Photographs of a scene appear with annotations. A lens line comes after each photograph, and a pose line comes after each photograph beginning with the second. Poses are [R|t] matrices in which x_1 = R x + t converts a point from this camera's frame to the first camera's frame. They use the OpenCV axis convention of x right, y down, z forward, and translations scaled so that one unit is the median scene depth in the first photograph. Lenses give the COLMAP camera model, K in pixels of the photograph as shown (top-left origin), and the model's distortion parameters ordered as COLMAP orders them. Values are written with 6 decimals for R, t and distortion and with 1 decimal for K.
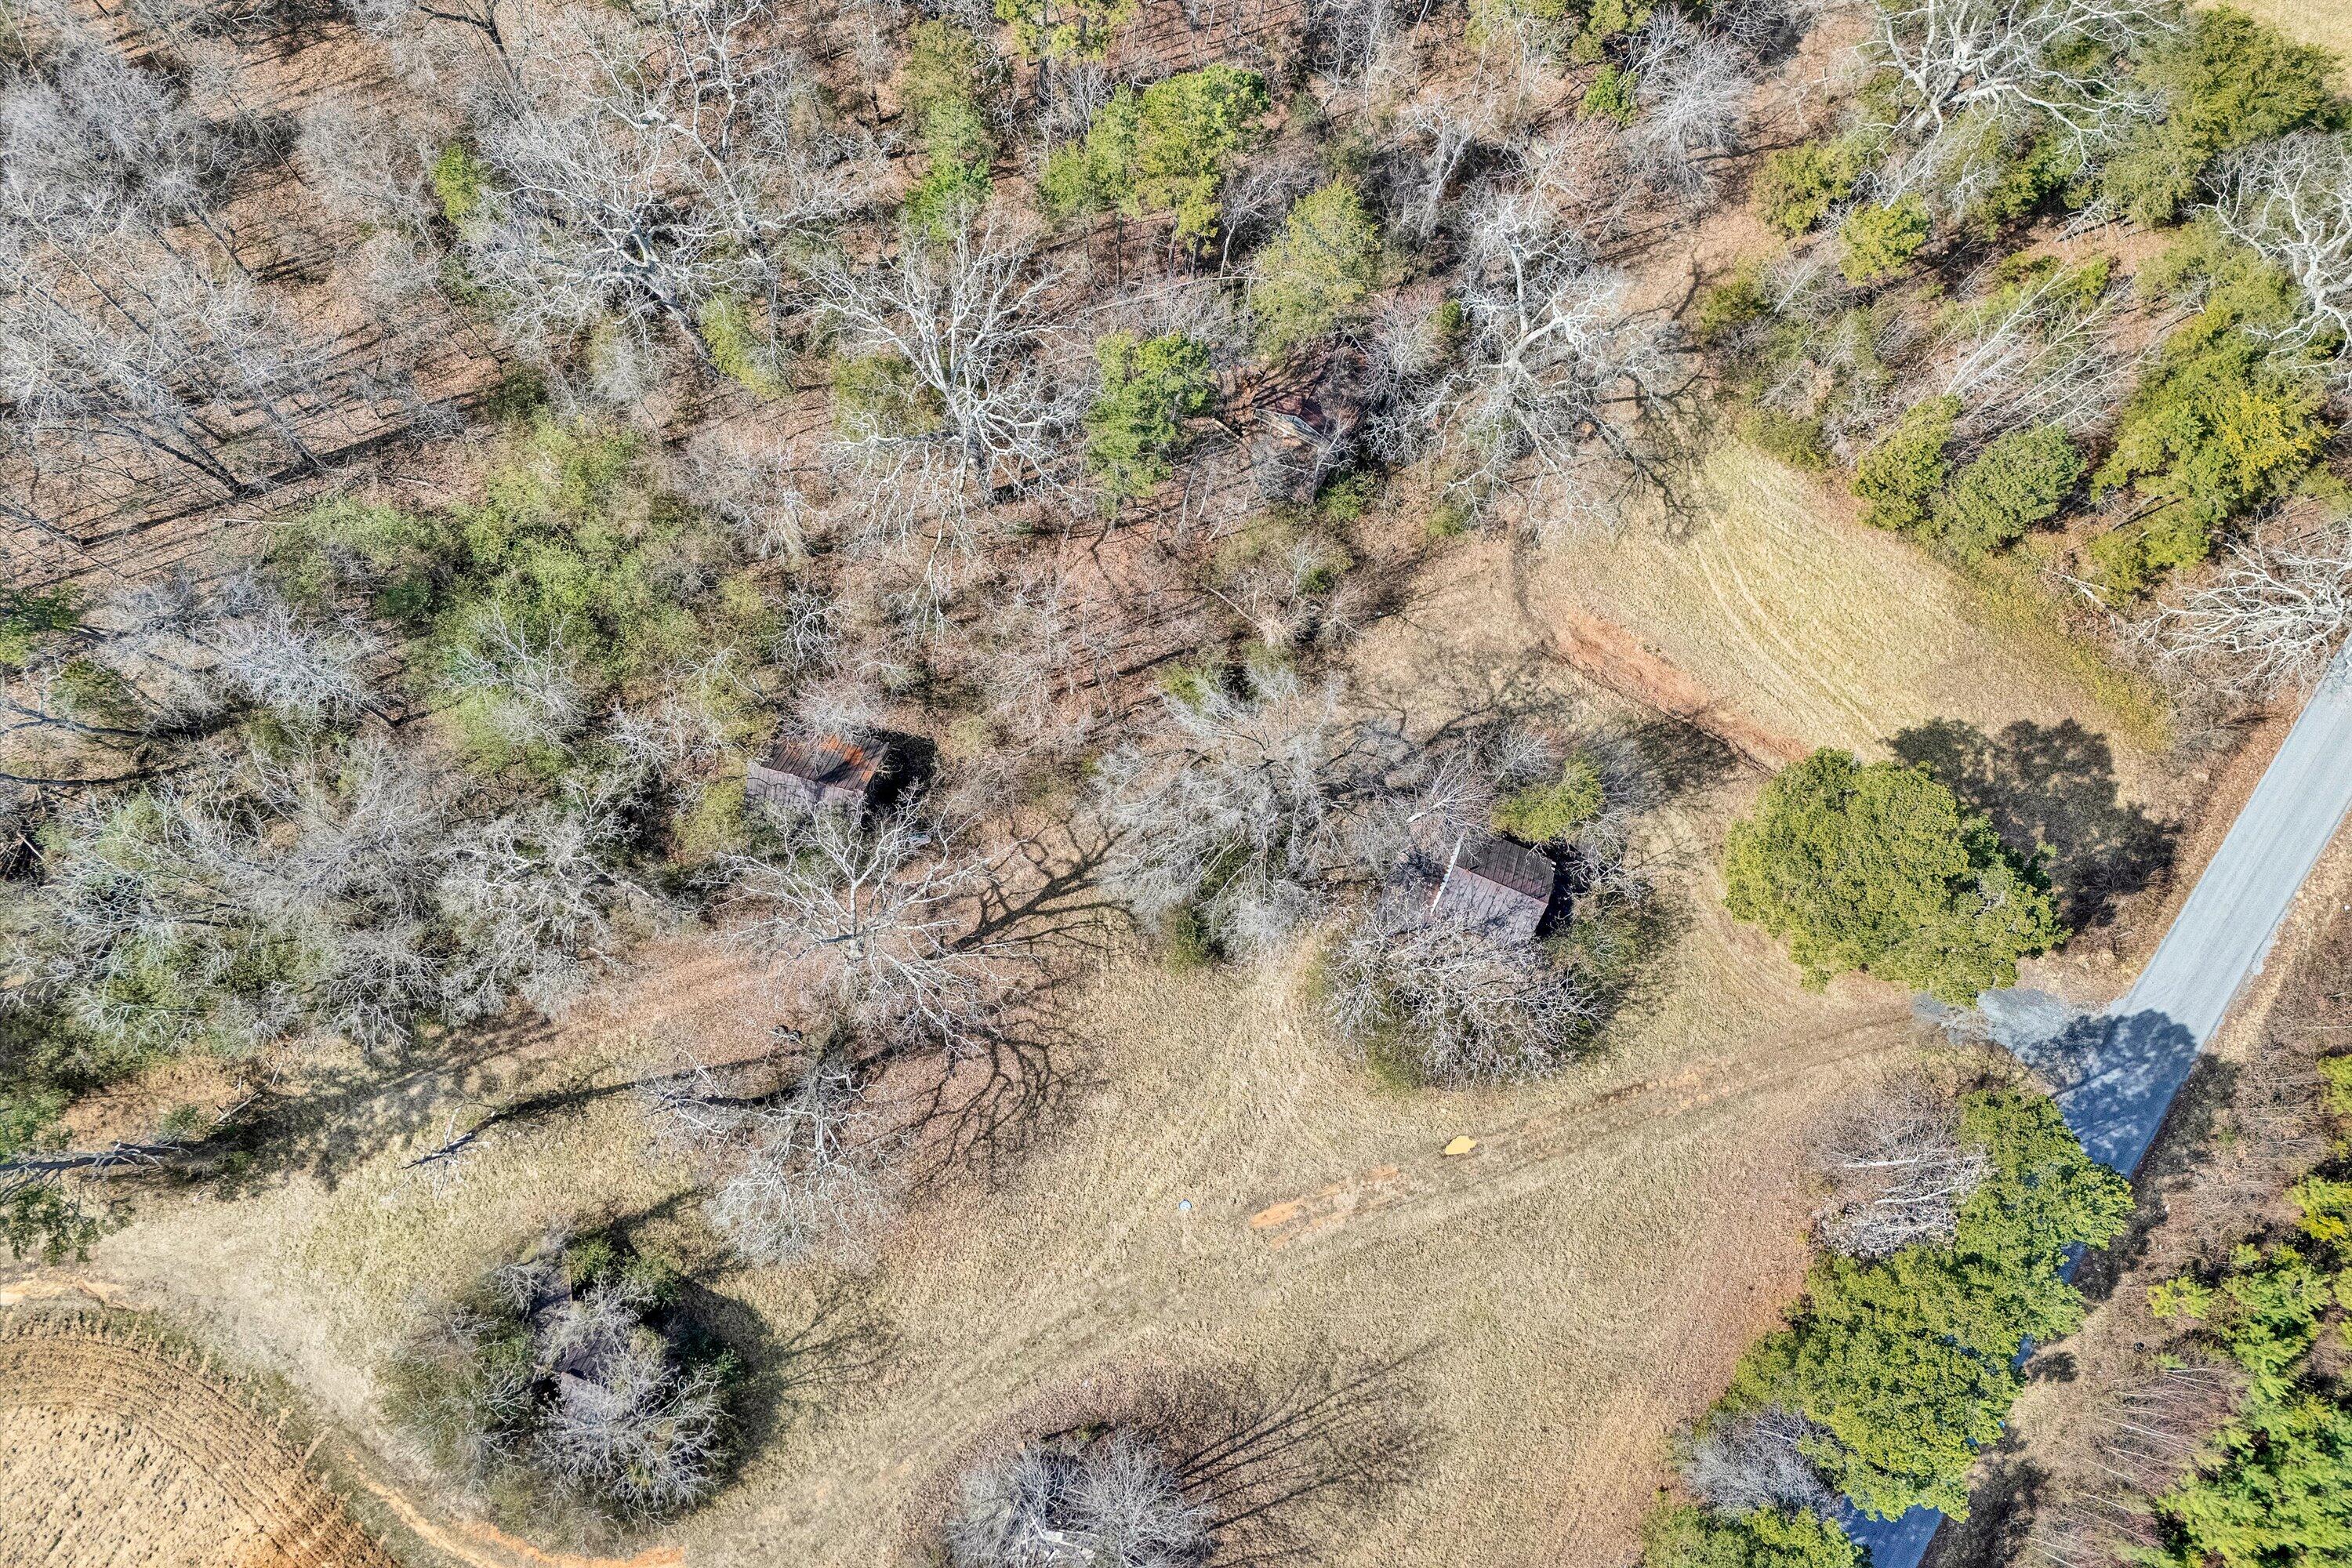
lens RADIAL K [[1721.4, 0, 1167.4], [0, 1721.4, 775.8], [0, 0, 1]] dist [0.082340, -0.085087]
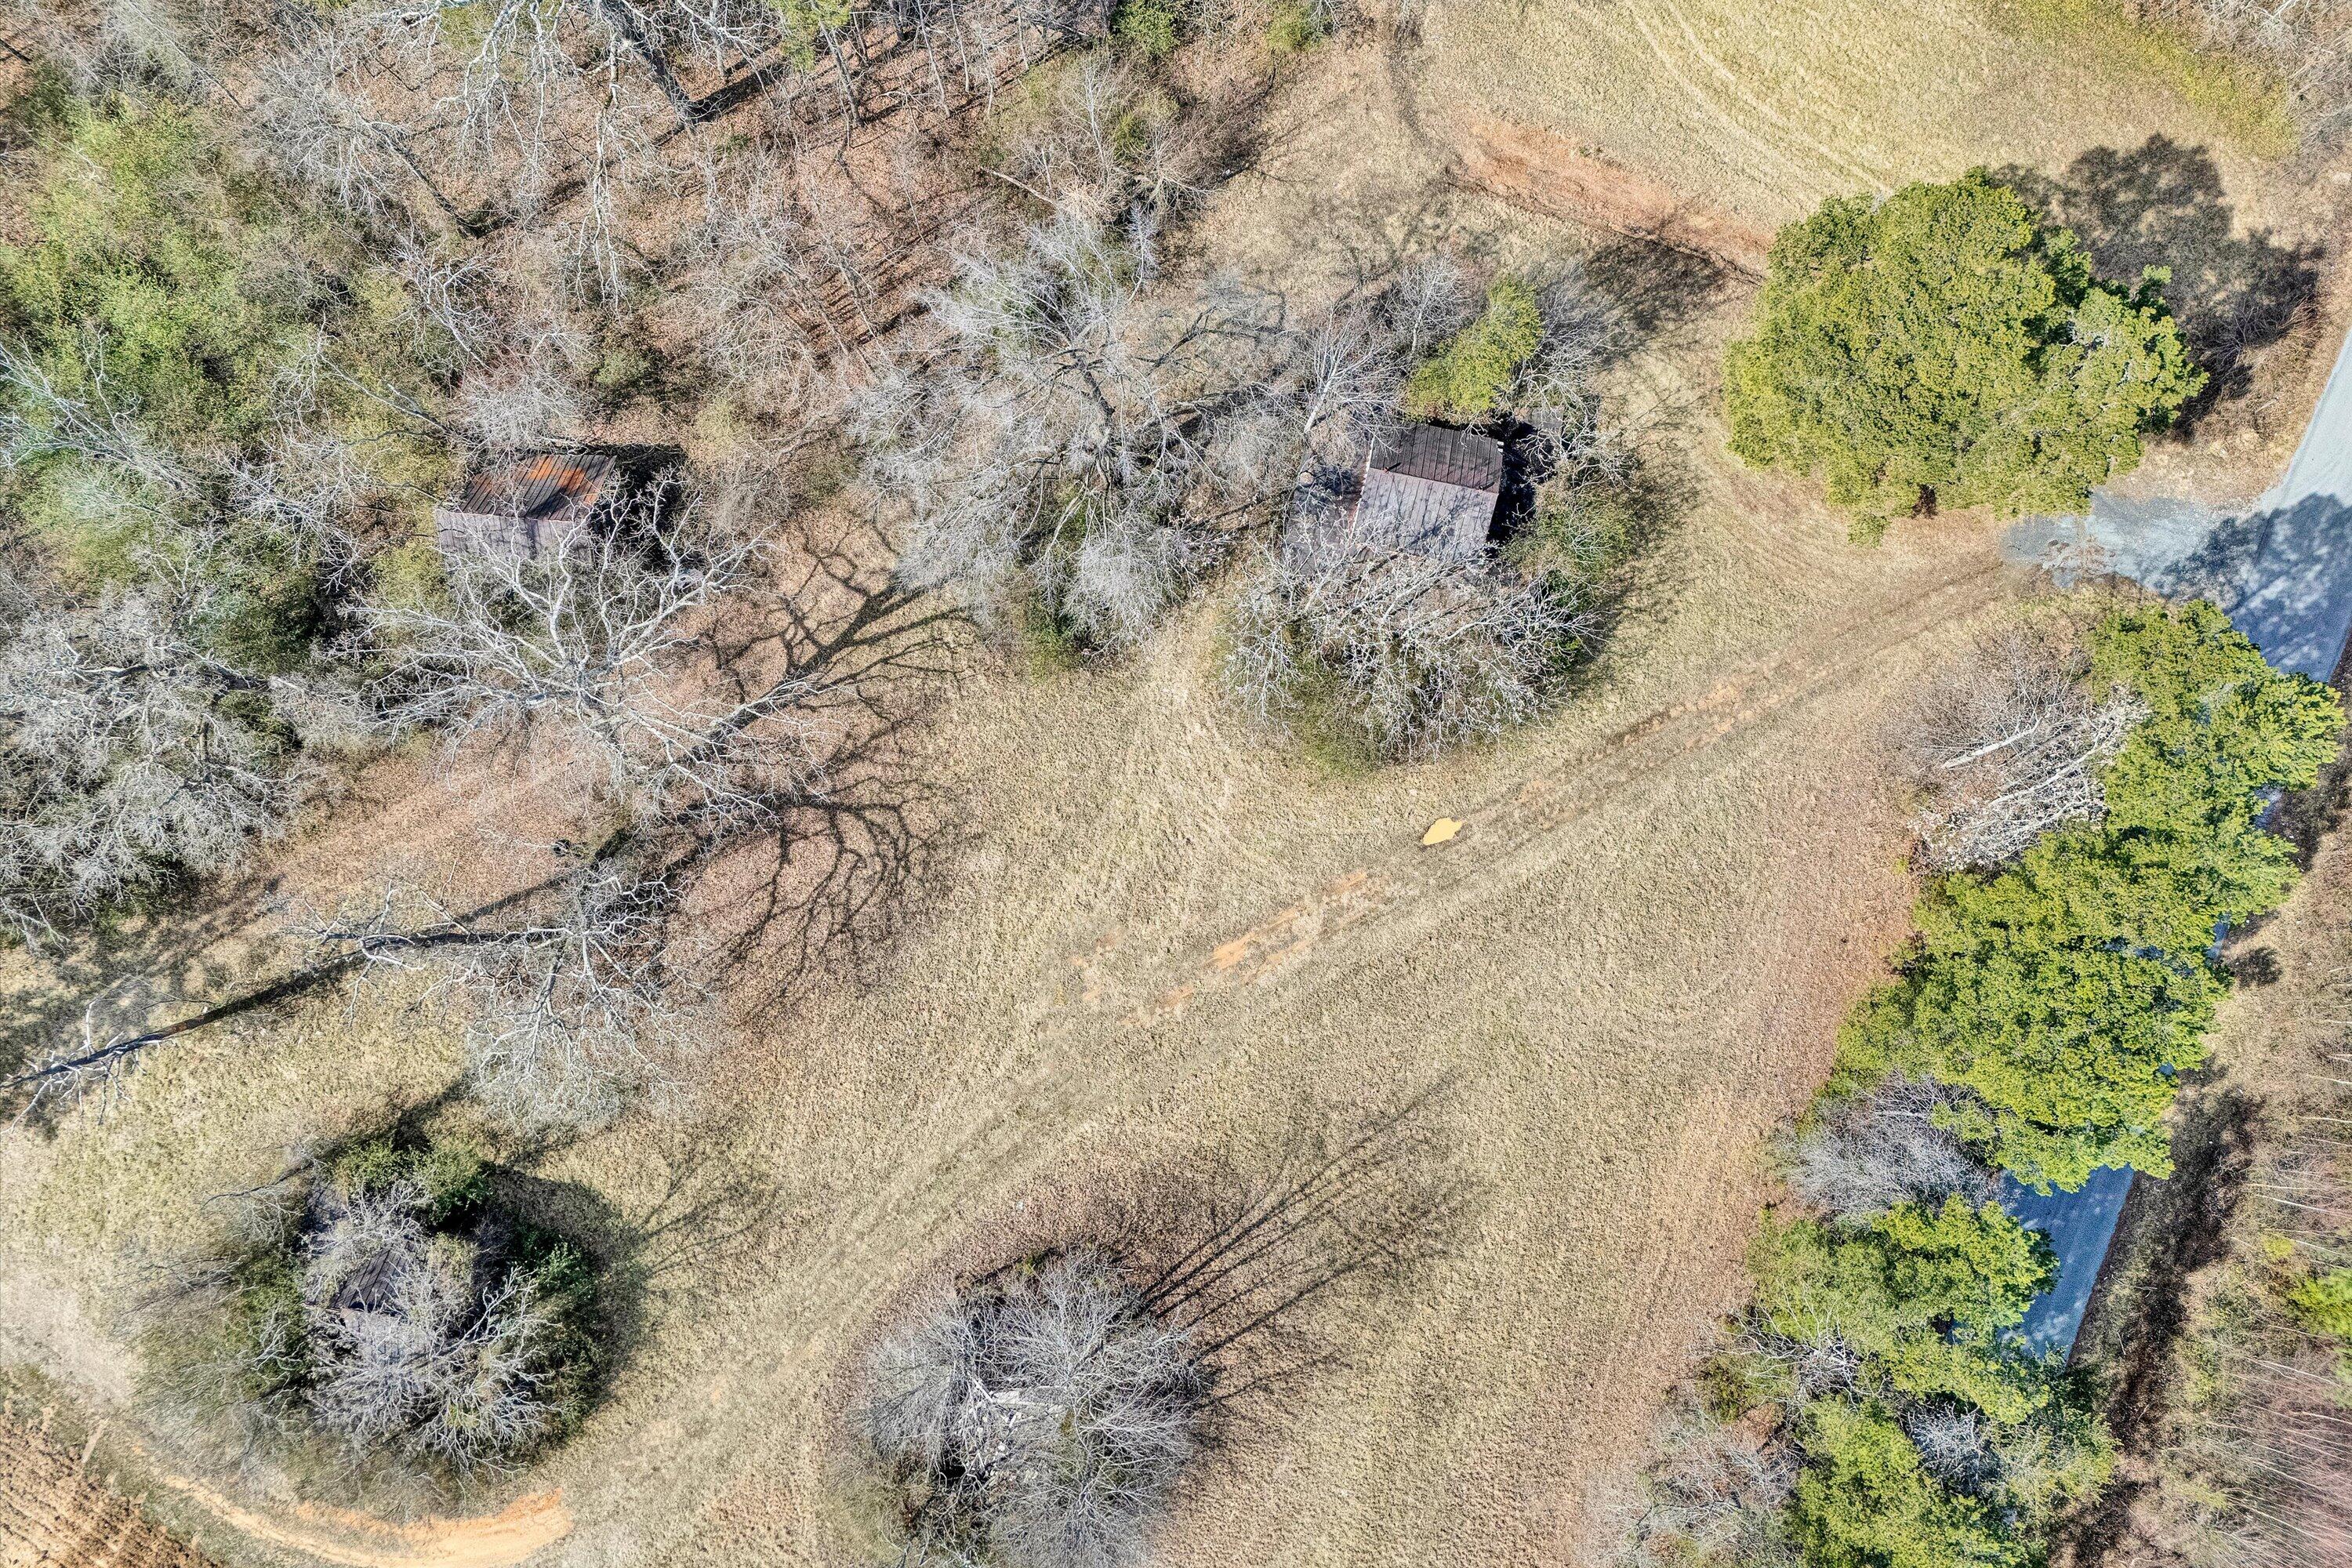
lens RADIAL K [[1721.4, 0, 1167.4], [0, 1721.4, 775.8], [0, 0, 1]] dist [0.082340, -0.085087]
pose [[0.982086, -0.183695, -0.041988, 0.085626], [0.186732, 0.978622, 0.086202, 0.100204], [0.025255, -0.092499, 0.995392, 0.229334]]
